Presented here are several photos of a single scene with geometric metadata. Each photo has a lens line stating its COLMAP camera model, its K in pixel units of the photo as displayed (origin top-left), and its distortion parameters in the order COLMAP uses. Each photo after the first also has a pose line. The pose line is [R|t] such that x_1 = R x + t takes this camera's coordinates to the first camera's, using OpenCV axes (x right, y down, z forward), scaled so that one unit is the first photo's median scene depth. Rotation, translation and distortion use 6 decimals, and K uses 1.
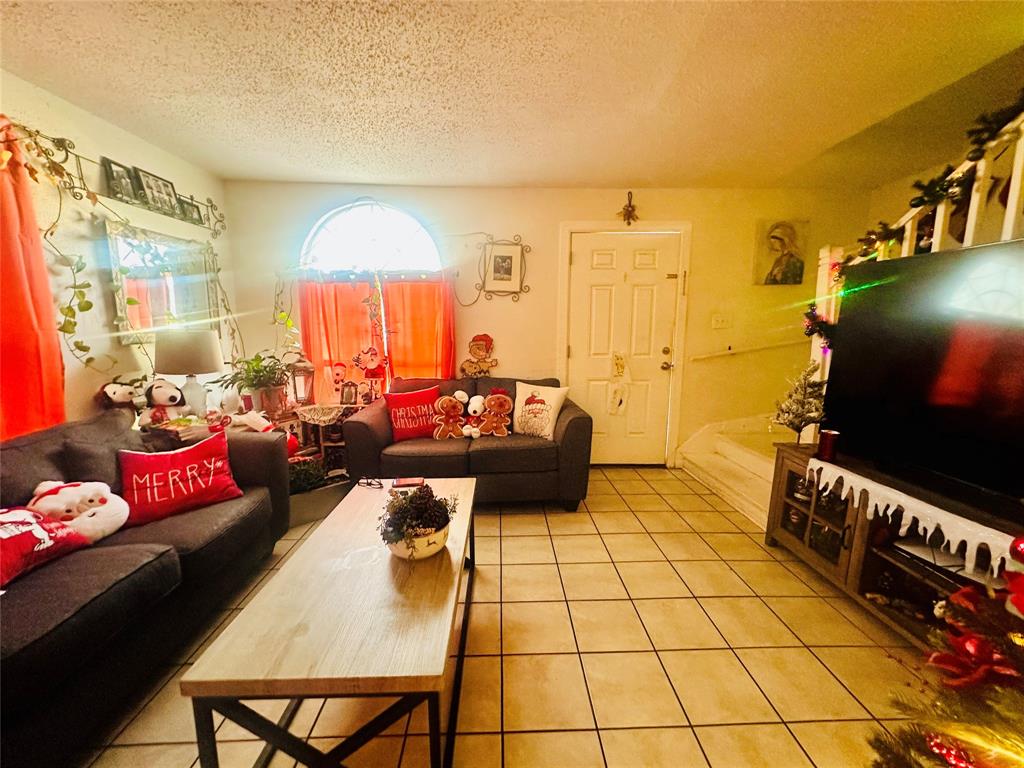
lens RADIAL K [[409.9, 0, 511.5], [0, 409.9, 386.7], [0, 0, 1]] dist [-0.001131, -0.000068]
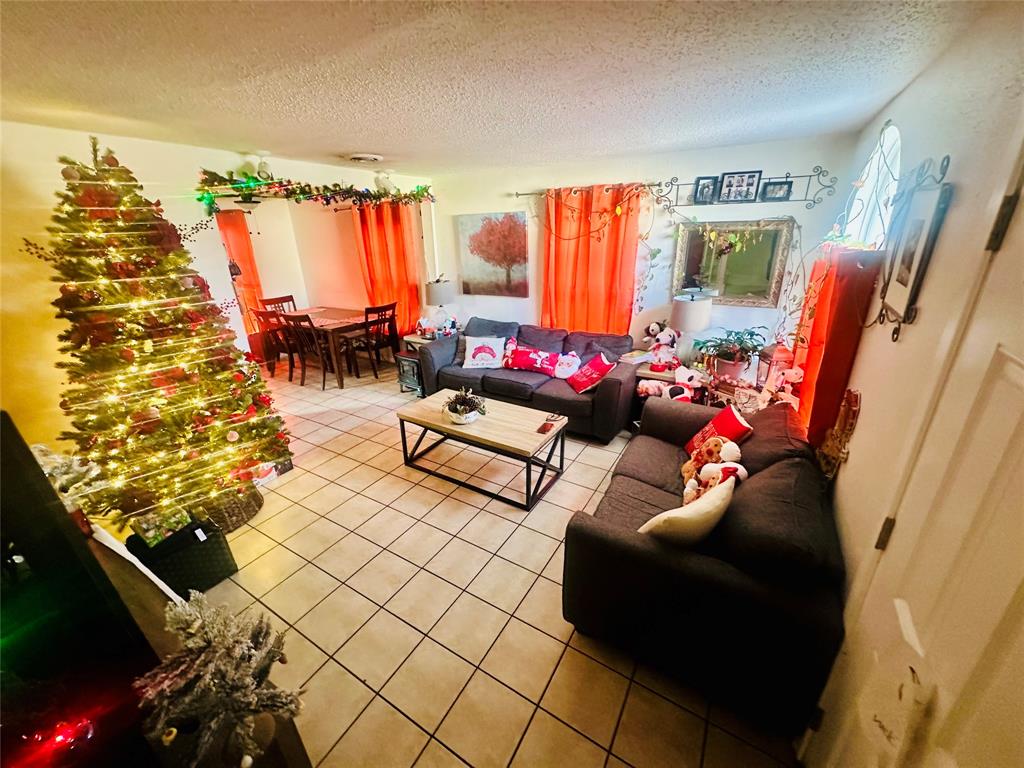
lens RADIAL K [[409.9, 0, 510.6], [0, 409.9, 384.0], [0, 0, 1]] dist [-0.001131, -0.000068]
pose [[-0.541516, 0.306411, -0.782861, 0.744184], [-0.110168, 0.897318, 0.427414, -0.417067], [0.833440, 0.317698, -0.452156, 1.260605]]
